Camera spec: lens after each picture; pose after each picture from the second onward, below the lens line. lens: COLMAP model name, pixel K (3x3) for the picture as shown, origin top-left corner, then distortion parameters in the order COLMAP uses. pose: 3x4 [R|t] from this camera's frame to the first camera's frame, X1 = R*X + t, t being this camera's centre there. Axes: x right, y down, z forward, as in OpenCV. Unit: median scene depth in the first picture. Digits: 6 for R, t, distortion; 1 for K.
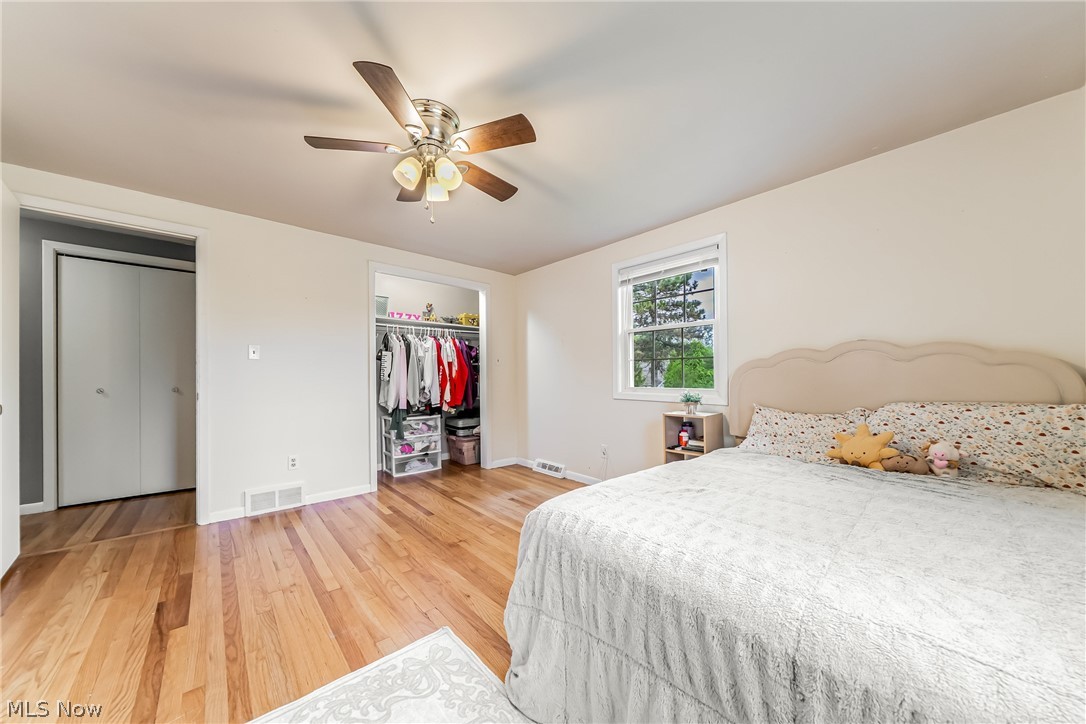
lens RADIAL K [[376.1, 0, 536.7], [0, 376.1, 376.0], [0, 0, 1]] dist [-0.000690, -0.000070]
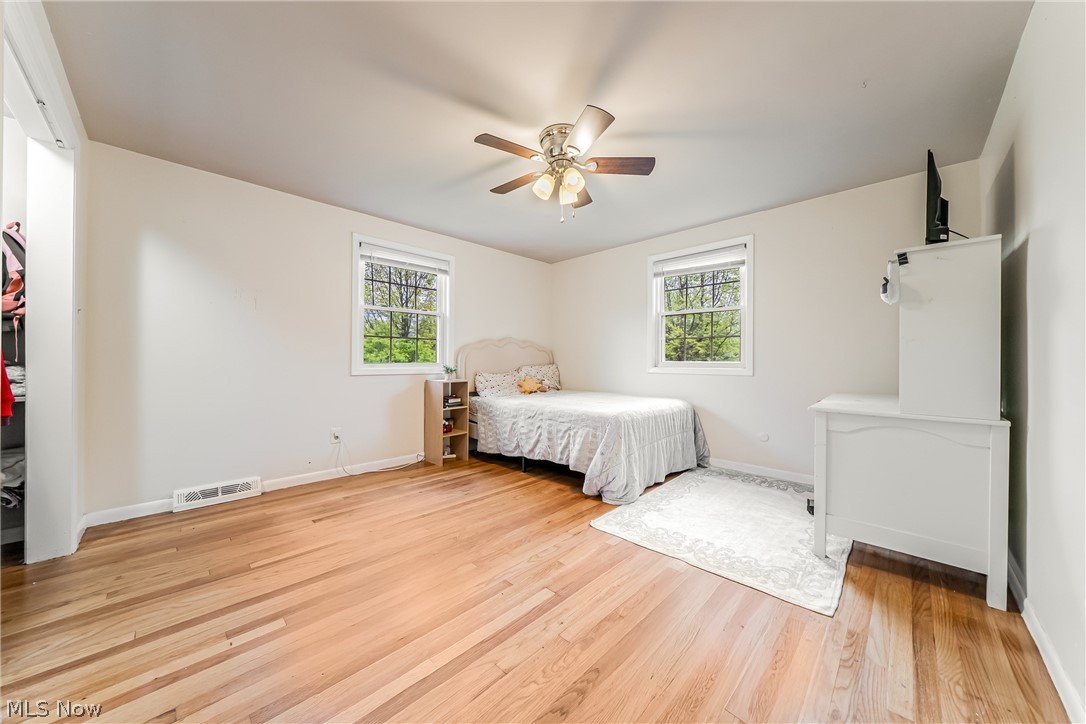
lens RADIAL K [[370.8, 0, 542.1], [0, 370.8, 364.4], [0, 0, 1]] dist [0.000268, -0.000016]
pose [[-0.073718, -0.009092, 0.997238, -0.778641], [-0.003287, 0.999955, 0.008873, 0.022300], [-0.997274, -0.002624, -0.073744, 0.609940]]
